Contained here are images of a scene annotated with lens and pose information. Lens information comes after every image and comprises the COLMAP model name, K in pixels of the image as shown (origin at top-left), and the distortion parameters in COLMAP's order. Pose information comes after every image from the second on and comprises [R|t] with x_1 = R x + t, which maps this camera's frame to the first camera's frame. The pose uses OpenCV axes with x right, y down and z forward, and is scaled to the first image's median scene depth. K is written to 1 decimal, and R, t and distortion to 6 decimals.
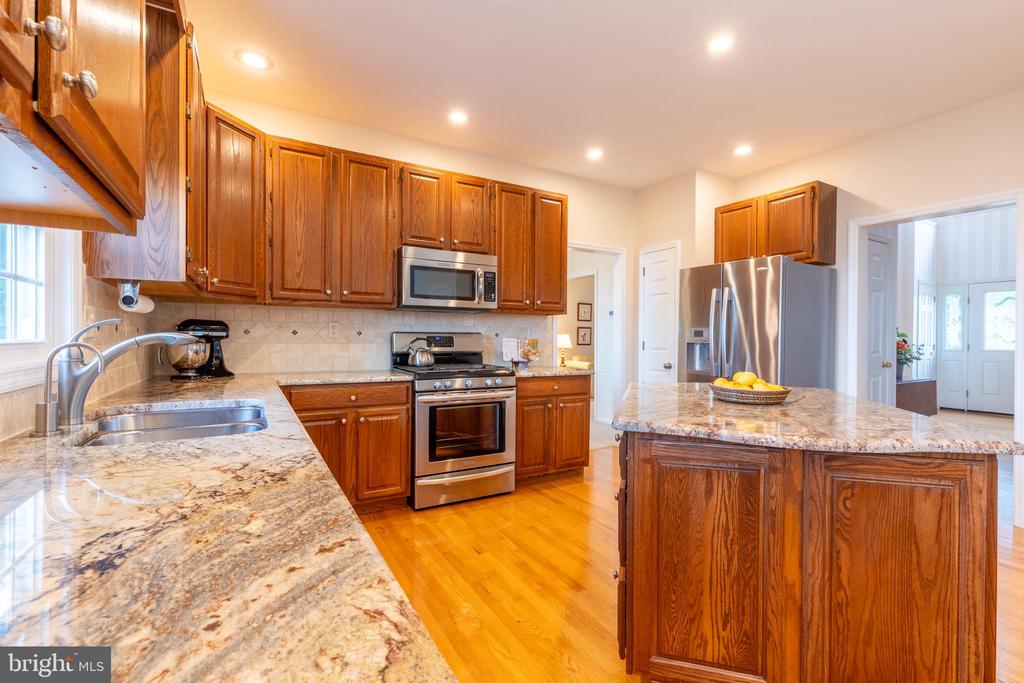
lens RADIAL K [[457.7, 0, 515.5], [0, 457.7, 341.9], [0, 0, 1]] dist [0.001773, -0.000912]
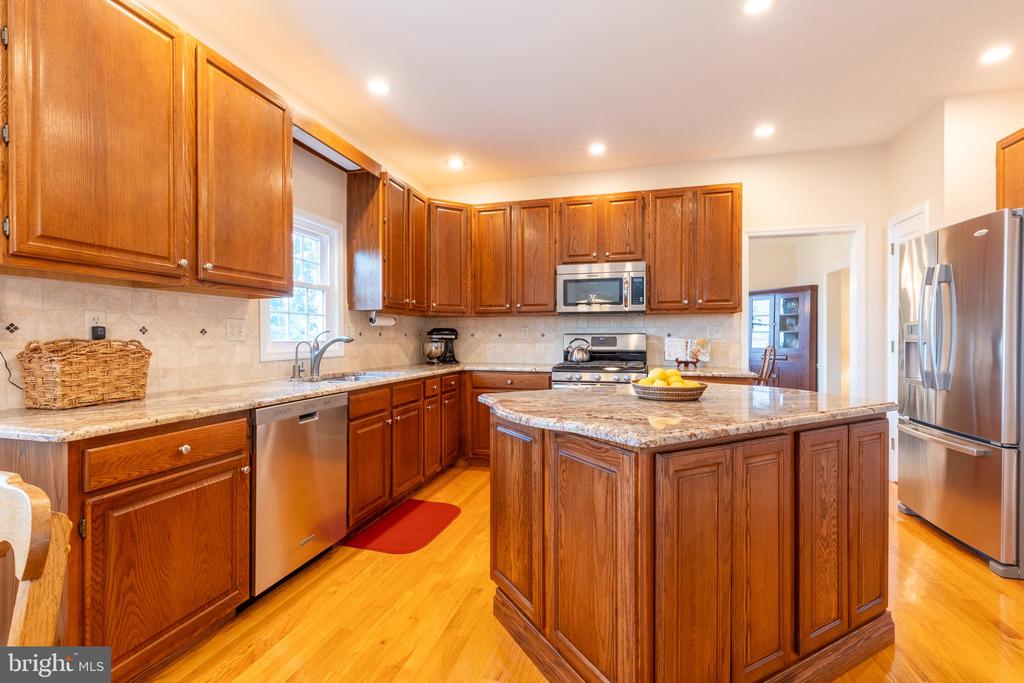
lens RADIAL K [[457.7, 0, 515.5], [0, 457.7, 341.9], [0, 0, 1]] dist [0.001773, -0.000912]
pose [[0.702736, -0.002709, -0.711445, 0.539383], [-0.001374, 0.999986, -0.005165, 0.007062], [0.711449, 0.004607, 0.702723, 0.032941]]
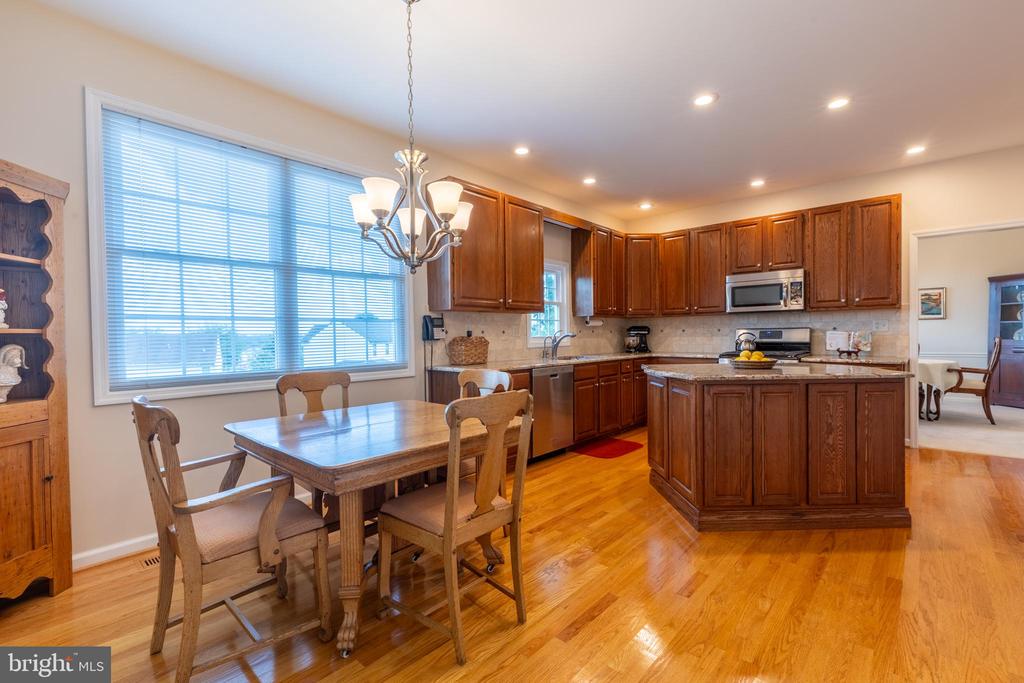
lens RADIAL K [[457.7, 0, 515.5], [0, 457.7, 341.9], [0, 0, 1]] dist [0.001773, -0.000912]
pose [[0.305617, 0.004255, -0.952145, 1.012846], [0.004946, 0.999969, 0.006056, 0.009548], [0.952142, -0.006560, 0.305587, -0.193937]]
